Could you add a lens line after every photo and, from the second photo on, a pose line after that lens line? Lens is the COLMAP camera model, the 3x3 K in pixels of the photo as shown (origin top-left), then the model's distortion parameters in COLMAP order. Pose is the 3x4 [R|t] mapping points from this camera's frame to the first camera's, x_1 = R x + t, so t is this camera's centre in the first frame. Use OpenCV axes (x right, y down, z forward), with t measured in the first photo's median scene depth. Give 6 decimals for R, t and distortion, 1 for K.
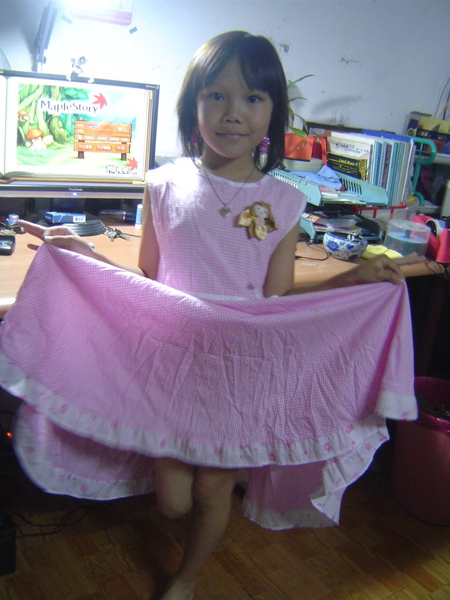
lens RADIAL K [[677.1, 0, 225.0], [0, 677.1, 300.0], [0, 0, 1]] dist [-0.132190, -0.014380]
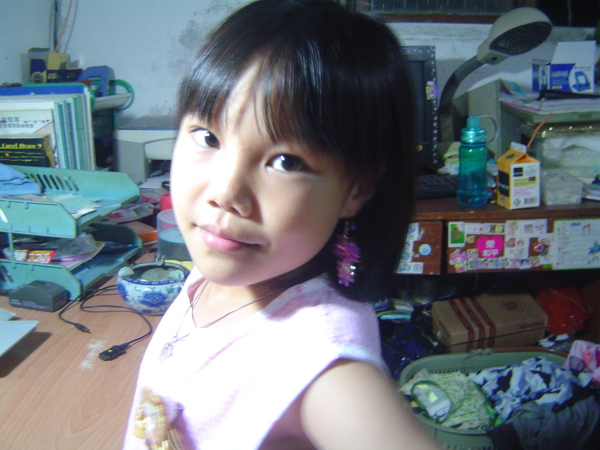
lens RADIAL K [[677.1, 0, 300.0], [0, 677.1, 225.0], [0, 0, 1]] dist [-0.132190, -0.014380]
pose [[0.602404, -0.327112, 0.728085, -0.165525], [0.315388, 0.935489, 0.159348, -0.196516], [-0.733240, 0.133637, 0.666709, 0.533507]]
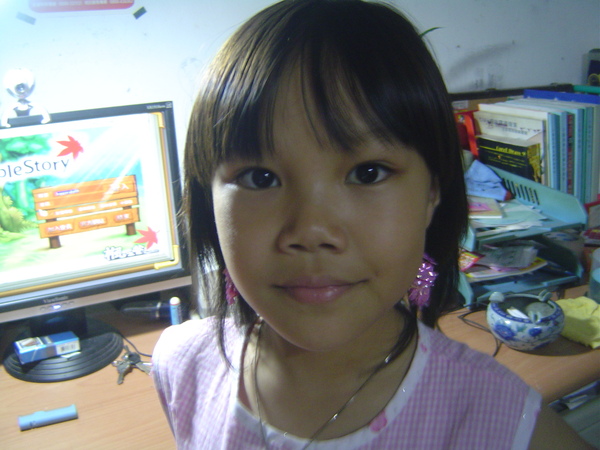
lens RADIAL K [[677.1, 0, 300.0], [0, 677.1, 225.0], [0, 0, 1]] dist [-0.132190, -0.014380]
pose [[0.981130, -0.131970, -0.141306, 0.084001], [0.128320, 0.991126, -0.034675, -0.177458], [0.144628, 0.015889, 0.989359, 0.426875]]
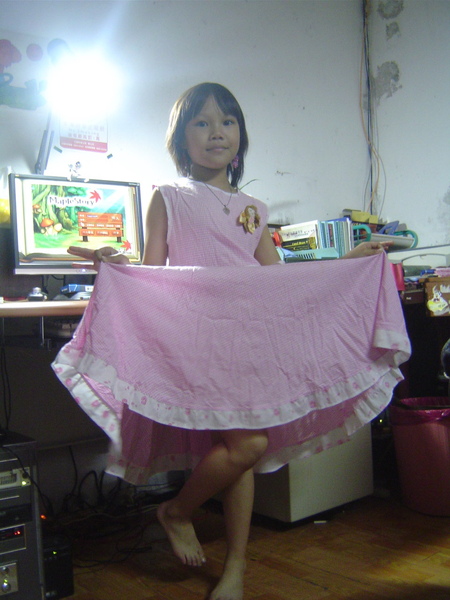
lens RADIAL K [[677.1, 0, 225.0], [0, 677.1, 300.0], [0, 0, 1]] dist [-0.132190, -0.014380]
pose [[0.982513, -0.166891, 0.082552, -0.081470], [0.184524, 0.931992, -0.311997, 0.308053], [-0.024868, 0.321774, 0.946490, -0.130970]]
